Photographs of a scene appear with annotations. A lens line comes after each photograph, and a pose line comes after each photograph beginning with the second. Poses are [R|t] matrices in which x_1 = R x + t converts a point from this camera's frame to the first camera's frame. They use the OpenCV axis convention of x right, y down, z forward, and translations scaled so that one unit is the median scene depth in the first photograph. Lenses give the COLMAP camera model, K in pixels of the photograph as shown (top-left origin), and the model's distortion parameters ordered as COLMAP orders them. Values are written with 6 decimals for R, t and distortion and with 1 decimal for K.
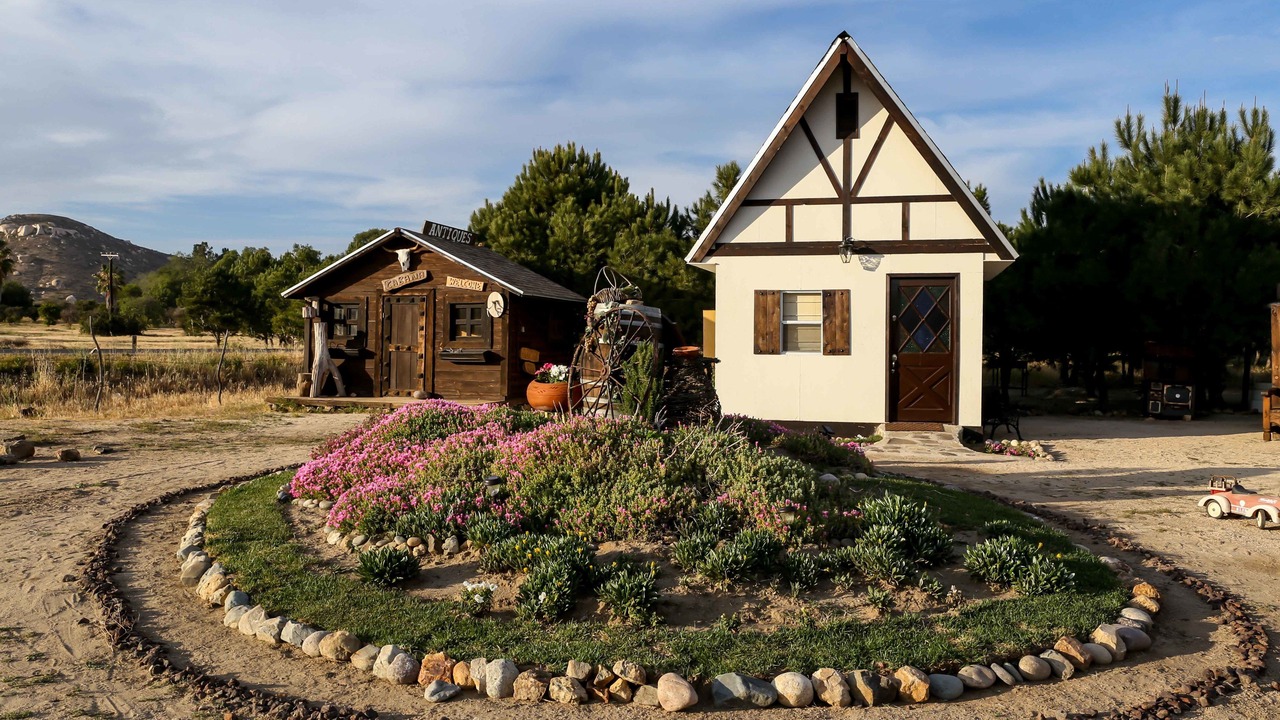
lens RADIAL K [[1042.2, 0, 640.0], [0, 1042.2, 360.0], [0, 0, 1]] dist [0.001444, 0.004051]
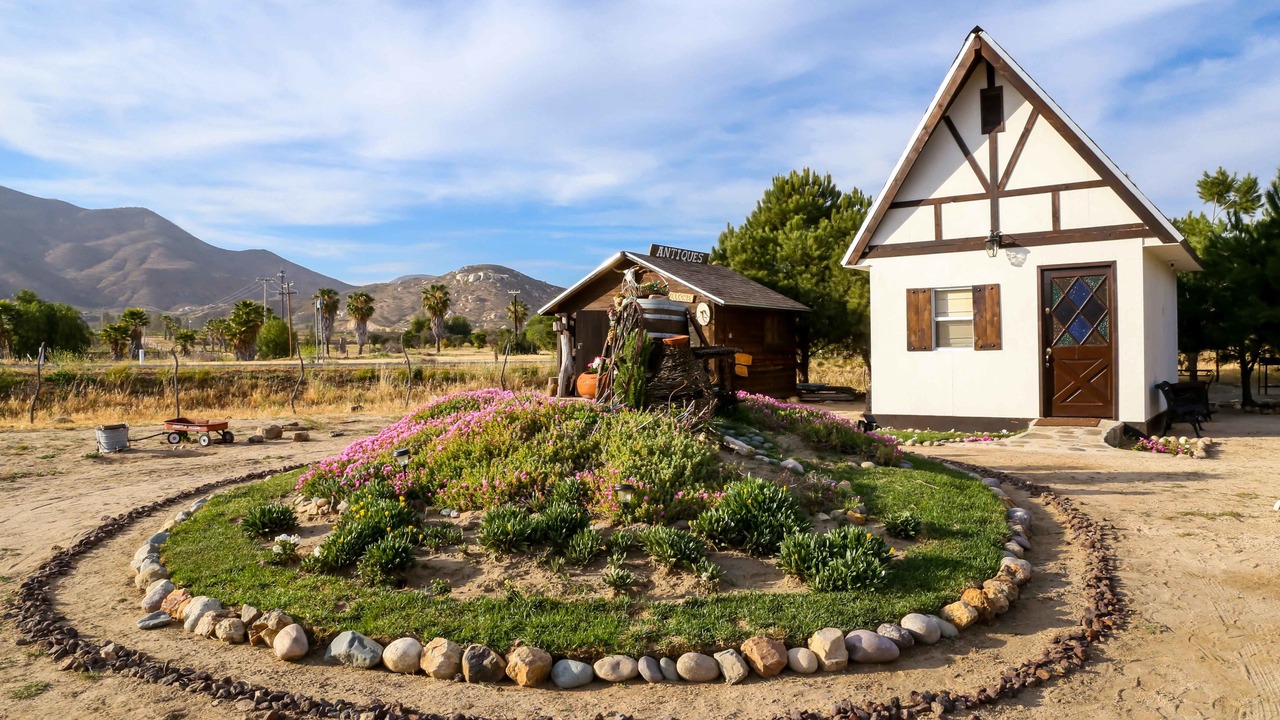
lens RADIAL K [[914.9, 0, 640.0], [0, 914.9, 360.0], [0, 0, 1]] dist [-0.047821, 0.081977]
pose [[0.933899, -0.018173, -0.357076, 0.188117], [0.013270, 0.999781, -0.016177, 0.014283], [0.357291, 0.010369, 0.933935, 0.068217]]
